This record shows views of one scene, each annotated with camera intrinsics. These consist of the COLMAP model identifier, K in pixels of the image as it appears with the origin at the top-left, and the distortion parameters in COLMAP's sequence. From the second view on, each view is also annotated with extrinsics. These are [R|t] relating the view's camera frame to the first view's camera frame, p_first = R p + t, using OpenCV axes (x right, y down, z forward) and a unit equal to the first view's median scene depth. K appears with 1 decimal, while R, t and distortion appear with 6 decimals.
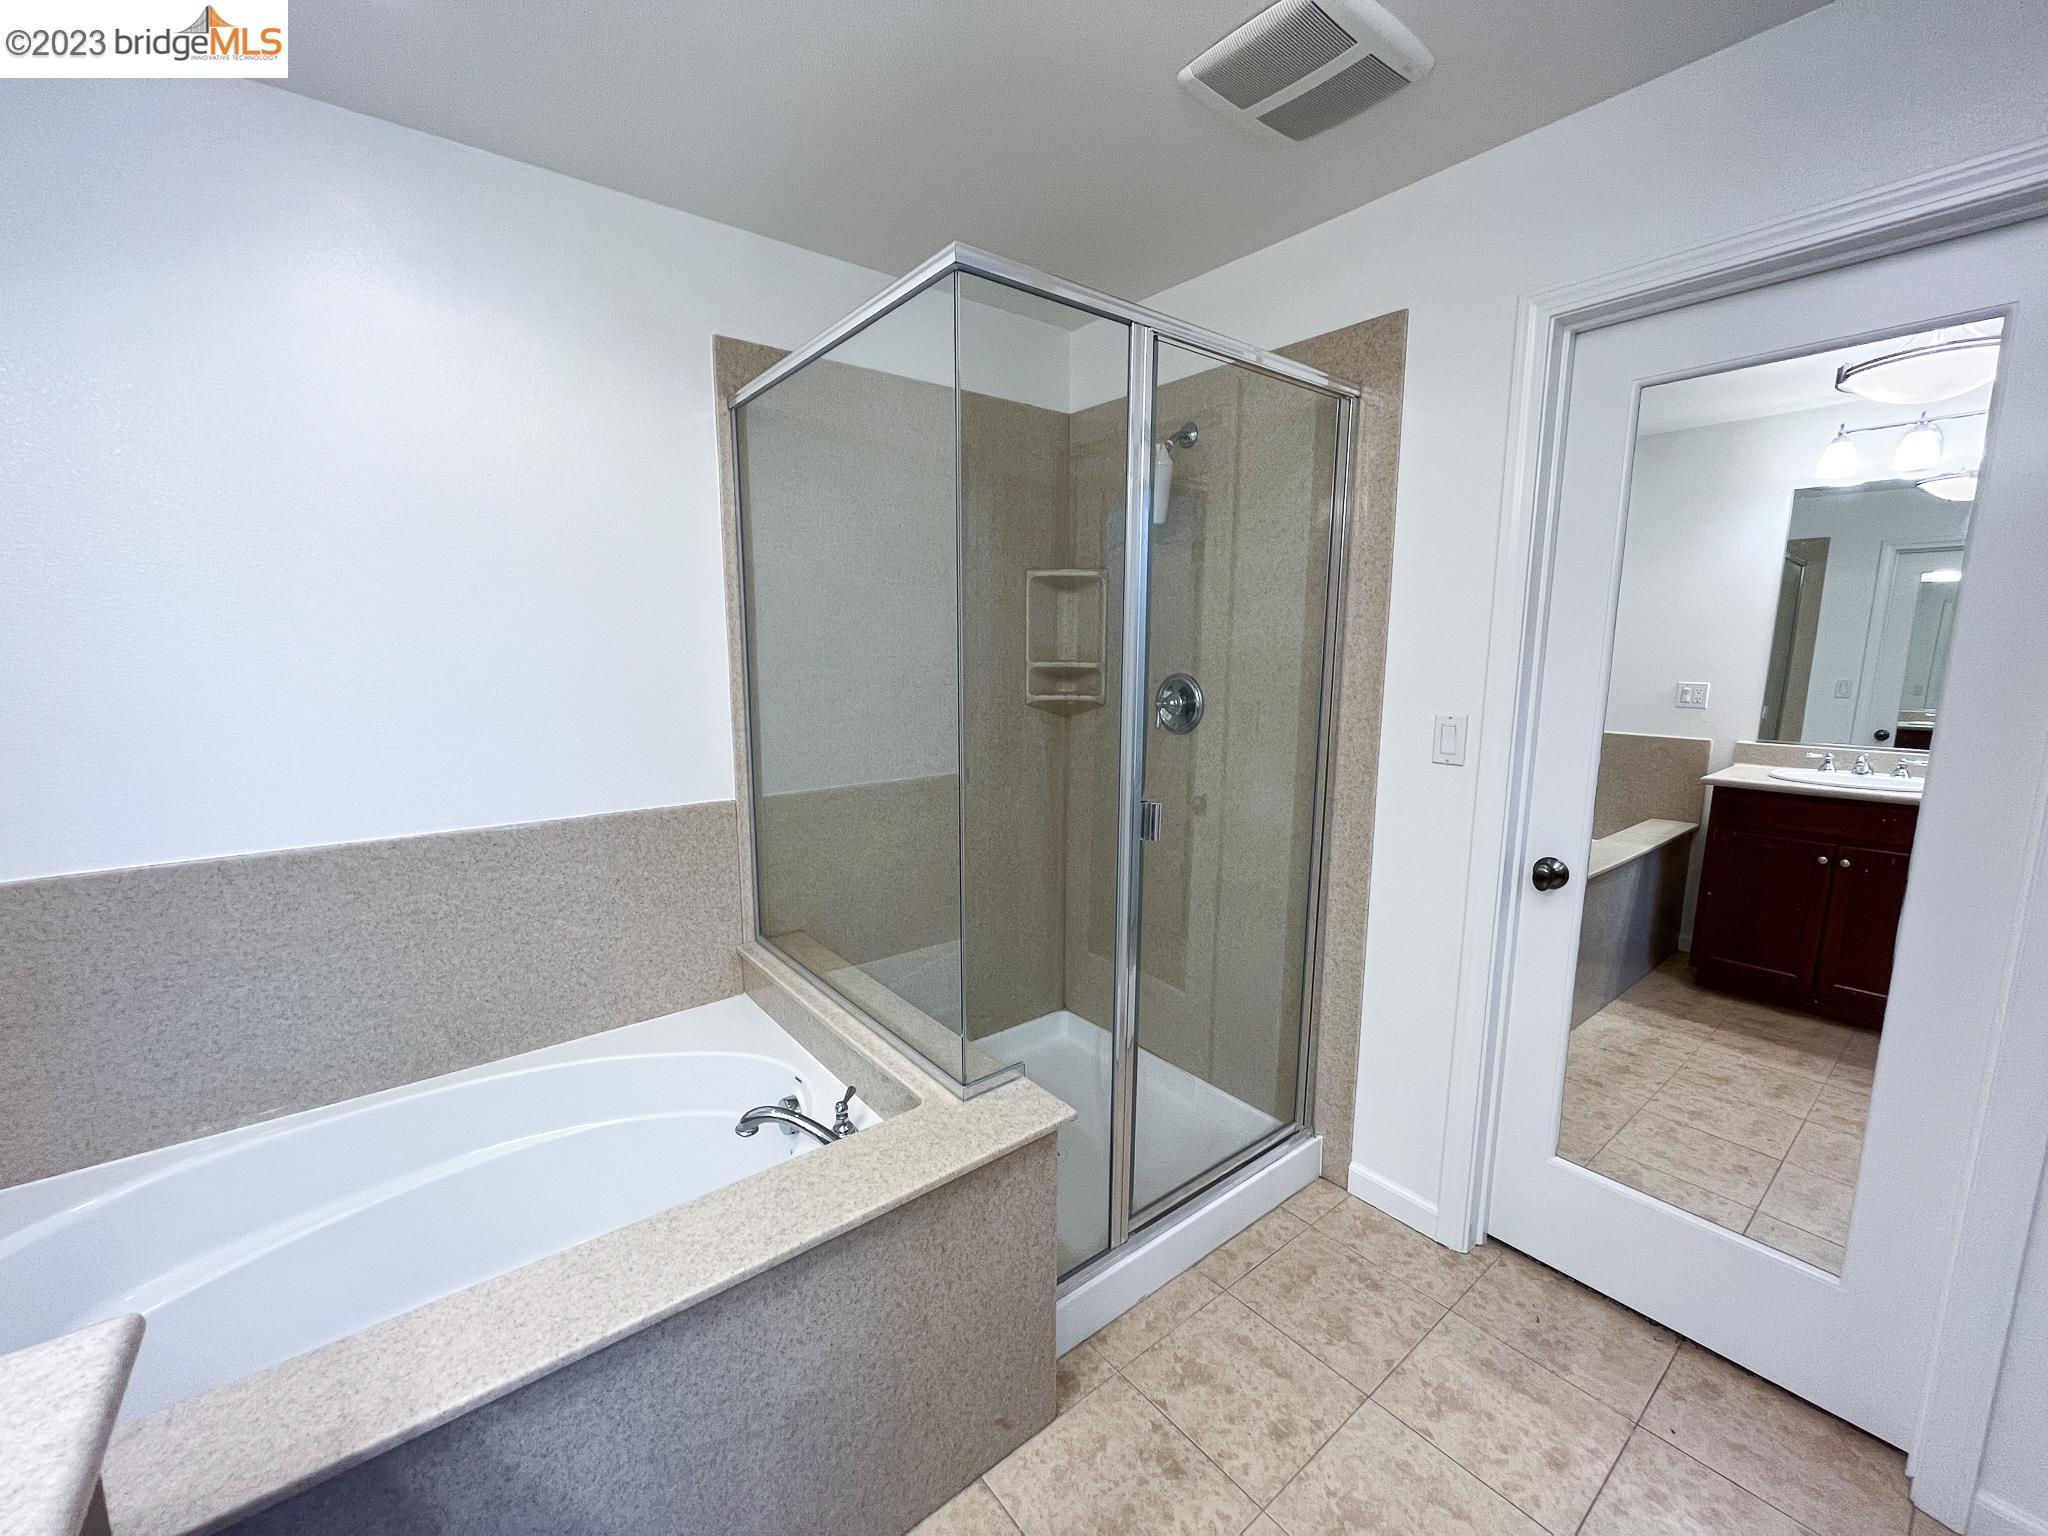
lens RADIAL K [[830.3, 0, 1020.8], [0, 830.3, 765.5], [0, 0, 1]] dist [0.001072, -0.001882]
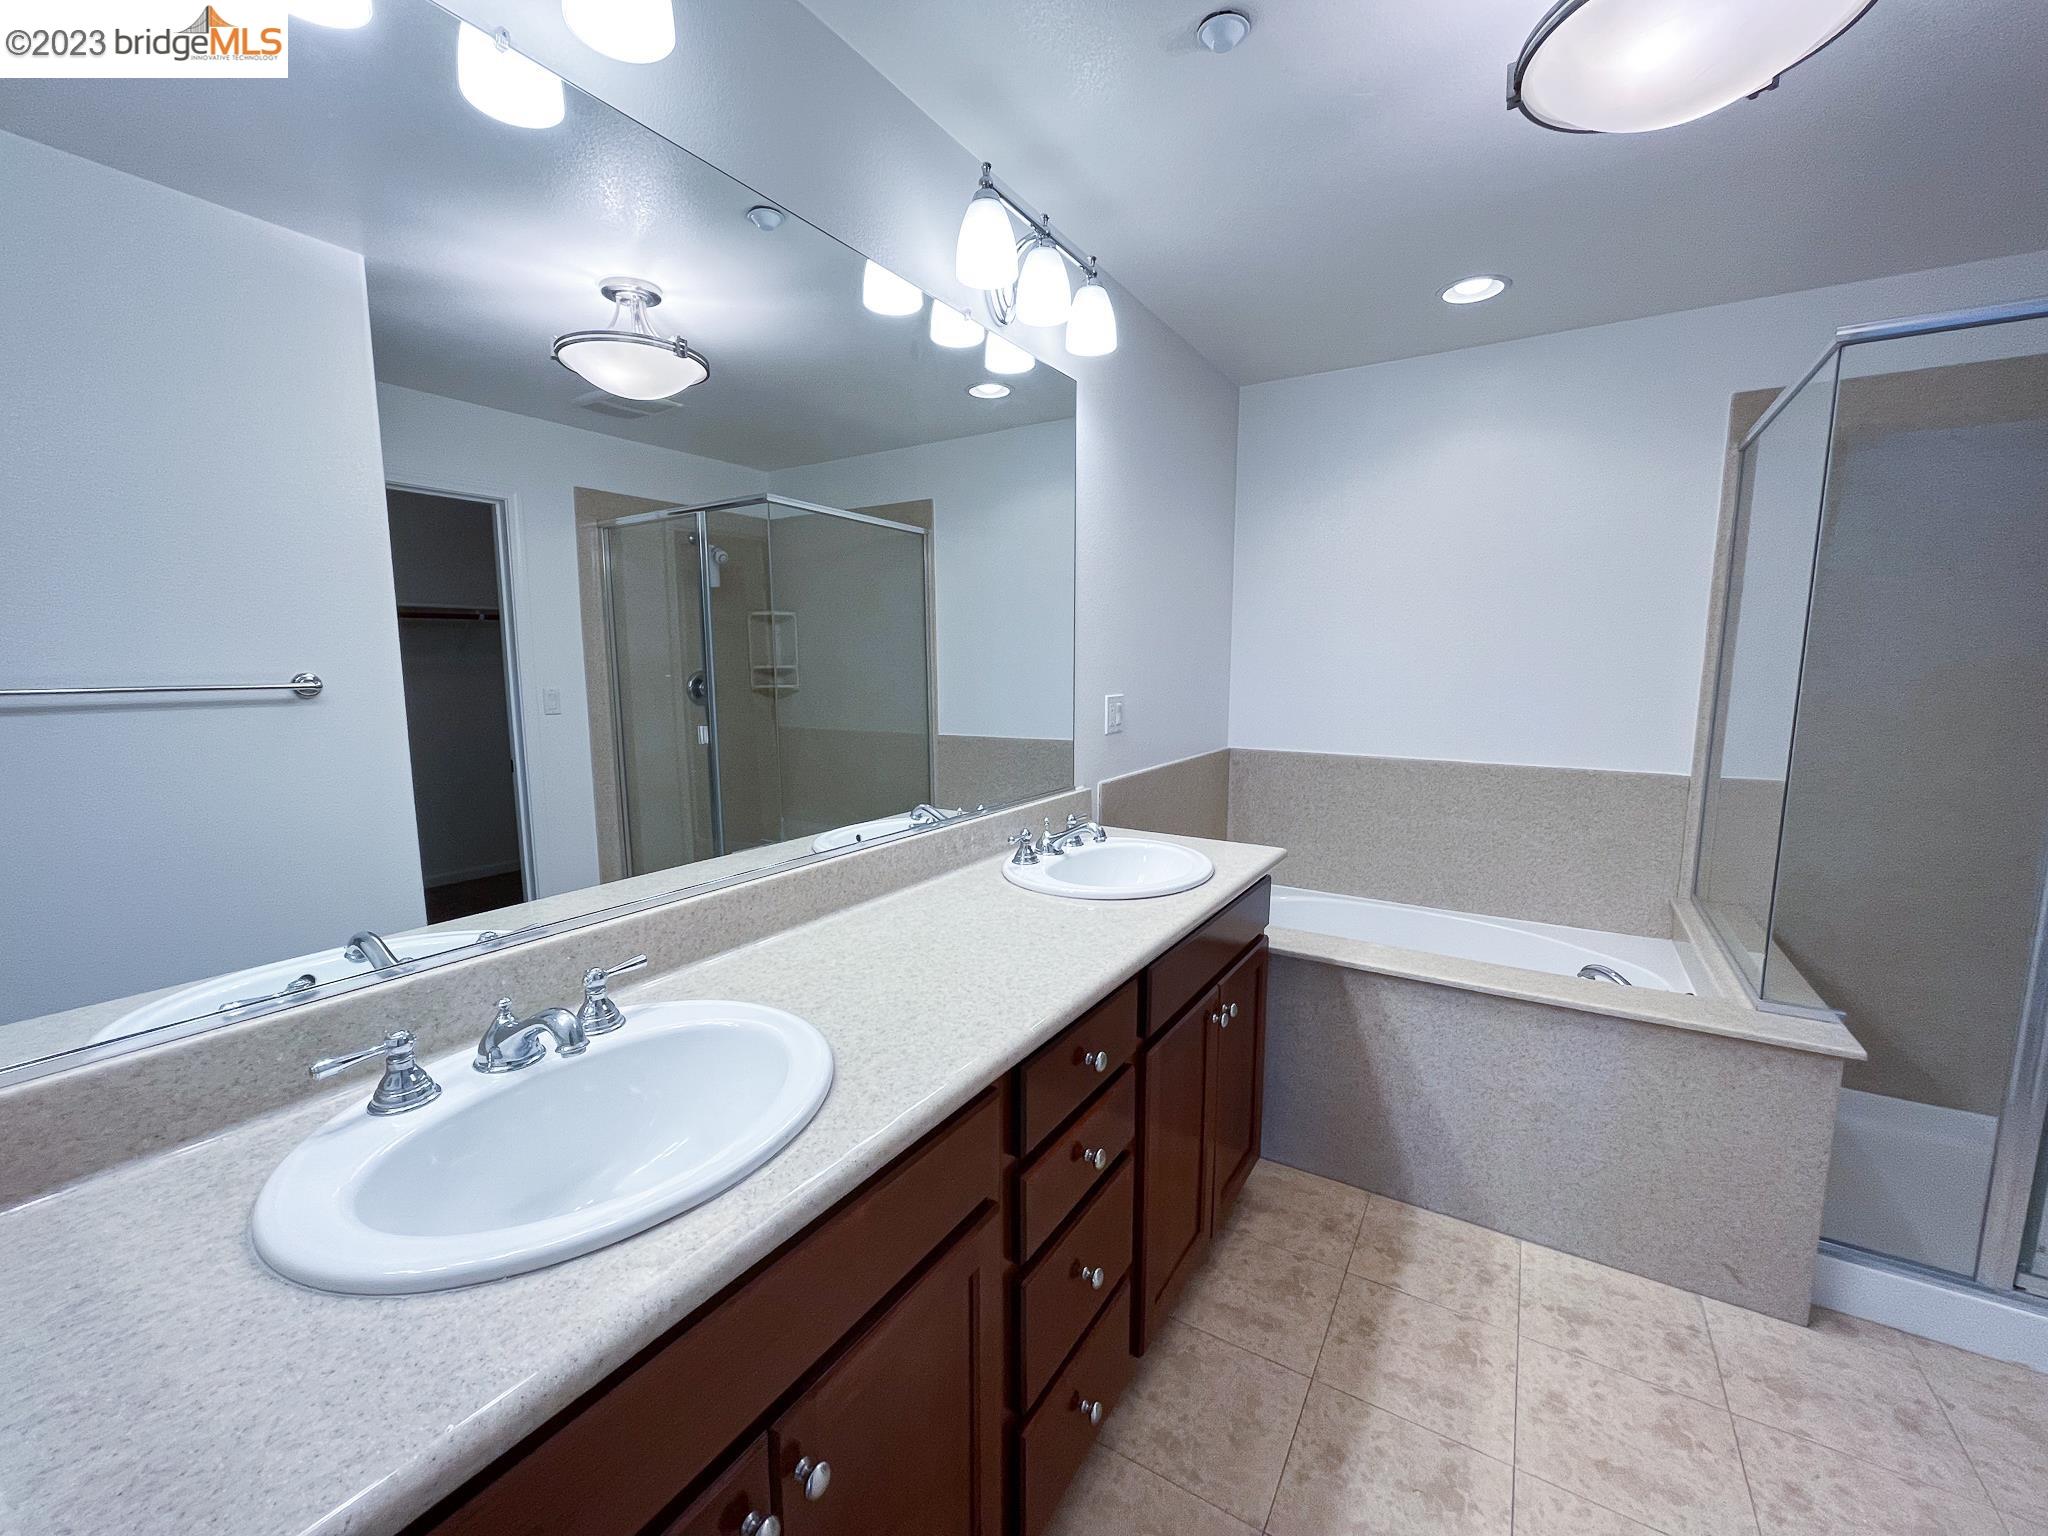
lens RADIAL K [[830.3, 0, 1024.3], [0, 830.3, 769.7], [0, 0, 1]] dist [0.001072, -0.001882]
pose [[0.347362, 0.123114, -0.929614, 0.463559], [-0.144215, 0.986564, 0.076769, 0.084507], [0.926575, 0.107398, 0.360450, -0.340350]]
